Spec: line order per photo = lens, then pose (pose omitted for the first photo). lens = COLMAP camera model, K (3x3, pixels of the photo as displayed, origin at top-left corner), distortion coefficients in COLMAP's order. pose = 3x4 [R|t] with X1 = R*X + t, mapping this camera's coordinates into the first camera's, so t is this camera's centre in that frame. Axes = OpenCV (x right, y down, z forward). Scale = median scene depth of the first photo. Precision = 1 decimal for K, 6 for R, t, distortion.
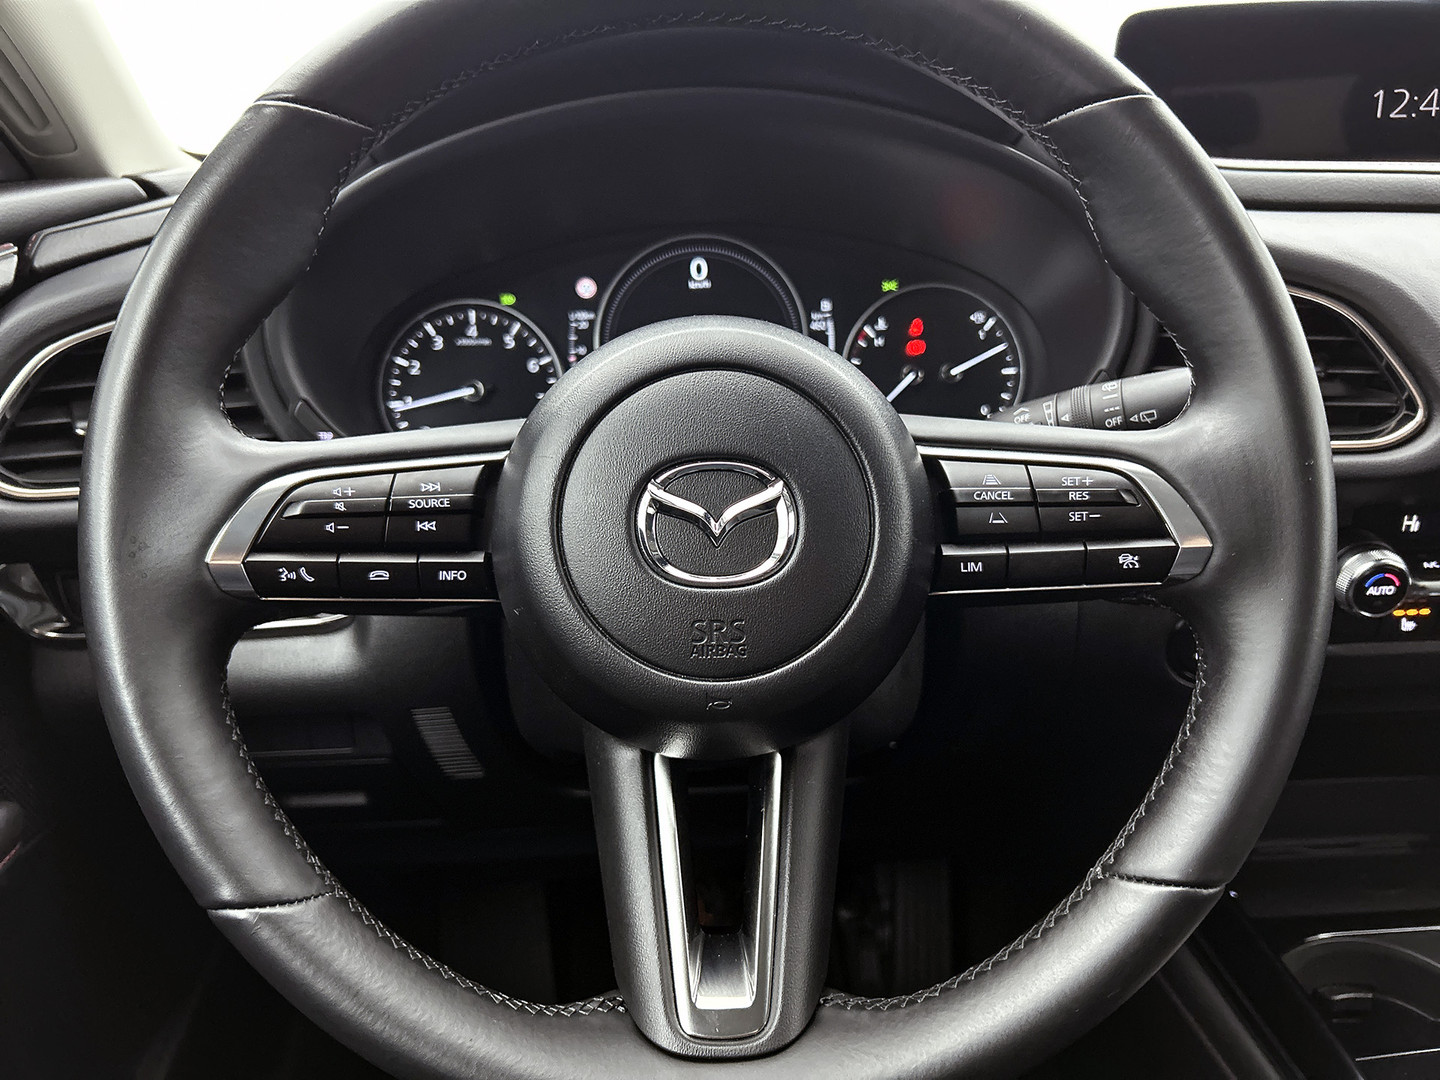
lens RADIAL K [[1112.4, 0, 720.0], [0, 1112.4, 540.0], [0, 0, 1]] dist [0.071484, -0.142611]
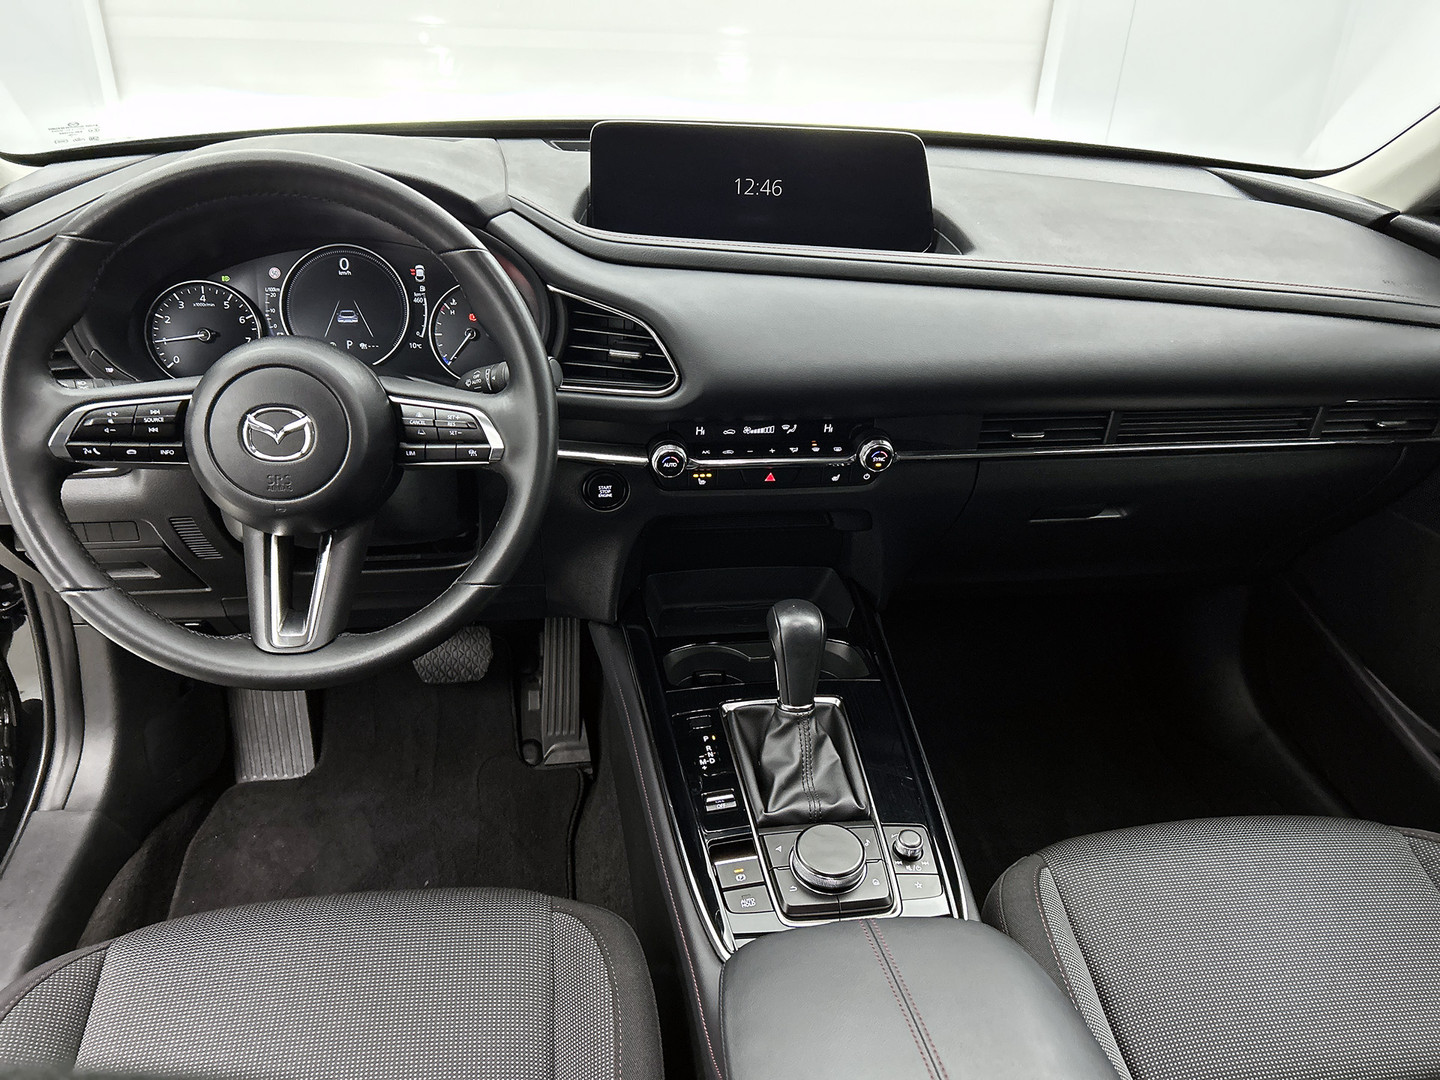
lens RADIAL K [[1120.5, 0, 717.5], [0, 1120.5, 545.3], [0, 0, 1]] dist [0.014910, -0.002363]
pose [[0.992421, 0.009925, 0.122484, 0.556213], [-0.027222, 0.989725, 0.140369, -0.125110], [-0.119832, -0.142639, 0.982494, -1.308509]]
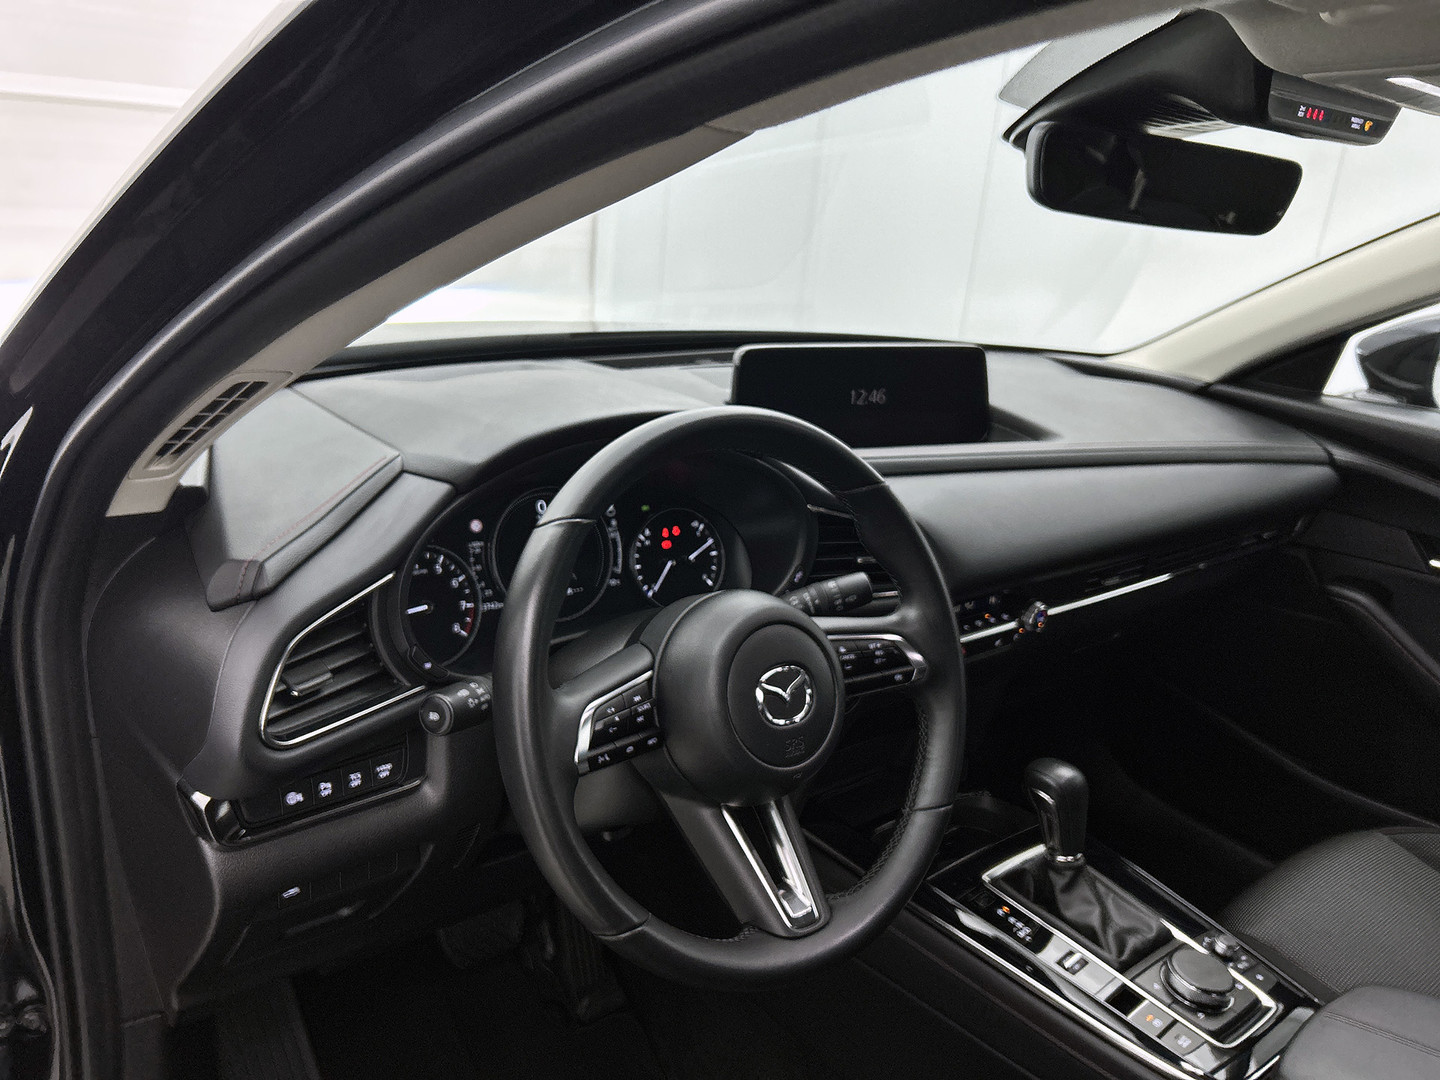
lens RADIAL K [[1112.4, 0, 720.0], [0, 1112.4, 540.0], [0, 0, 1]] dist [0.071484, -0.142611]
pose [[0.795117, -0.096960, 0.598655, -1.246966], [0.103568, 0.994345, 0.023490, -0.343556], [-0.597547, 0.043324, 0.800663, -0.635266]]
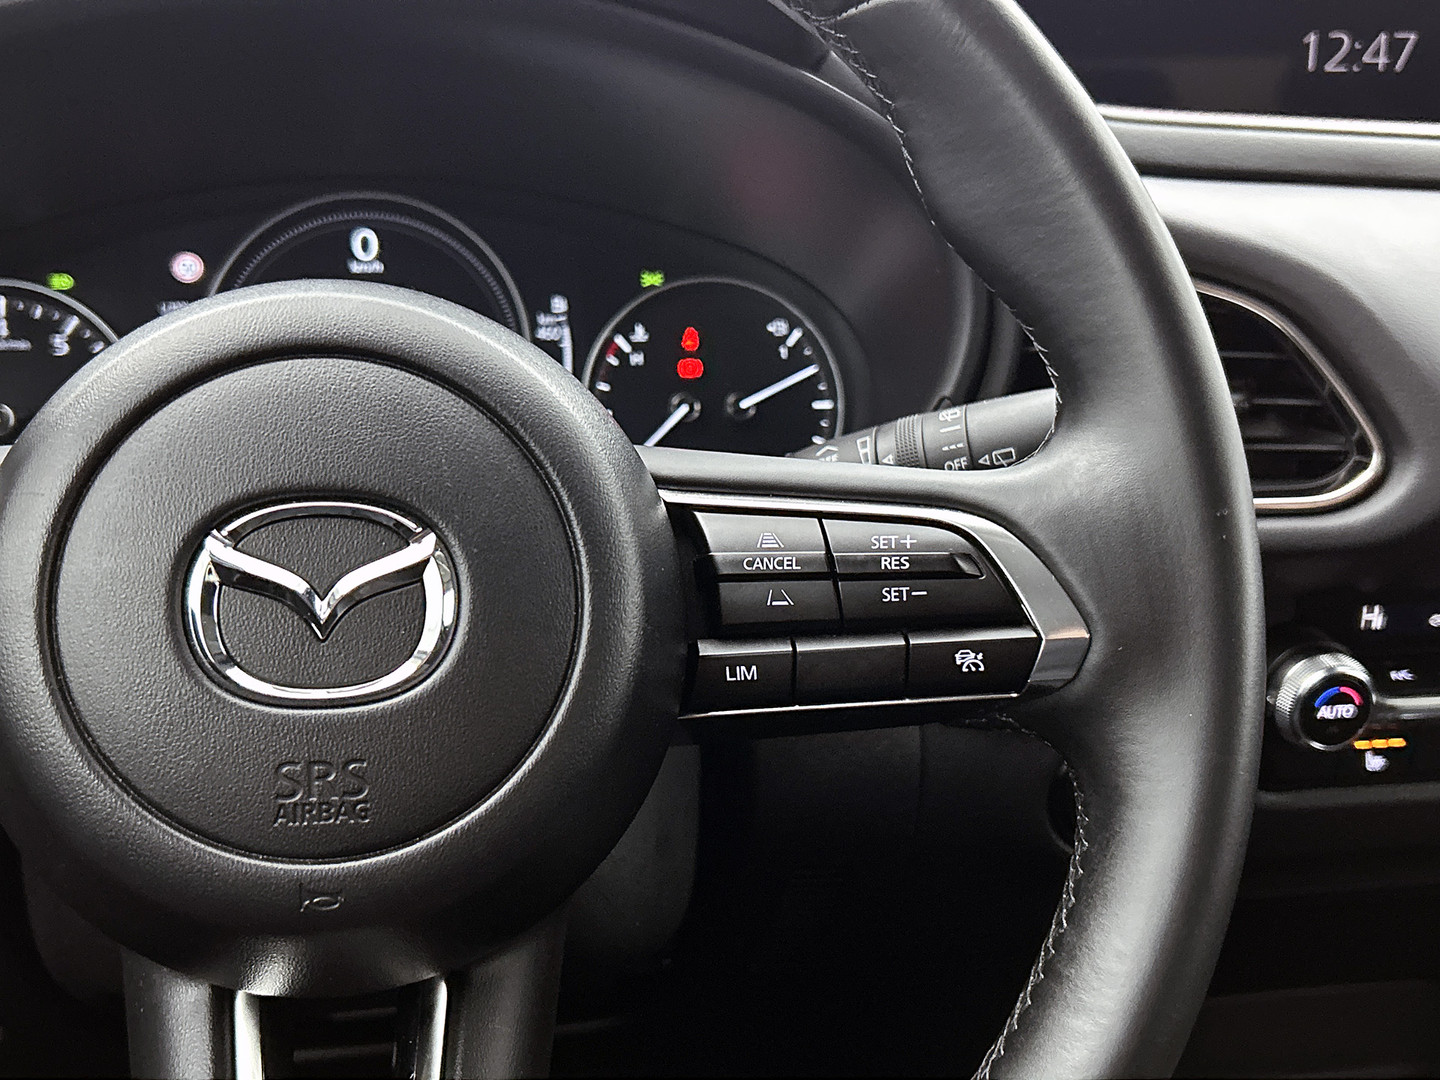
lens RADIAL K [[1567.9, 0, 709.8], [0, 1567.9, 547.9], [0, 0, 1]] dist [0.210084, -0.739785]
pose [[0.988360, 0.002000, 0.152122, 0.066394], [0.010302, 0.996738, -0.080041, 0.024165], [-0.151786, 0.080677, 0.985115, 0.091968]]
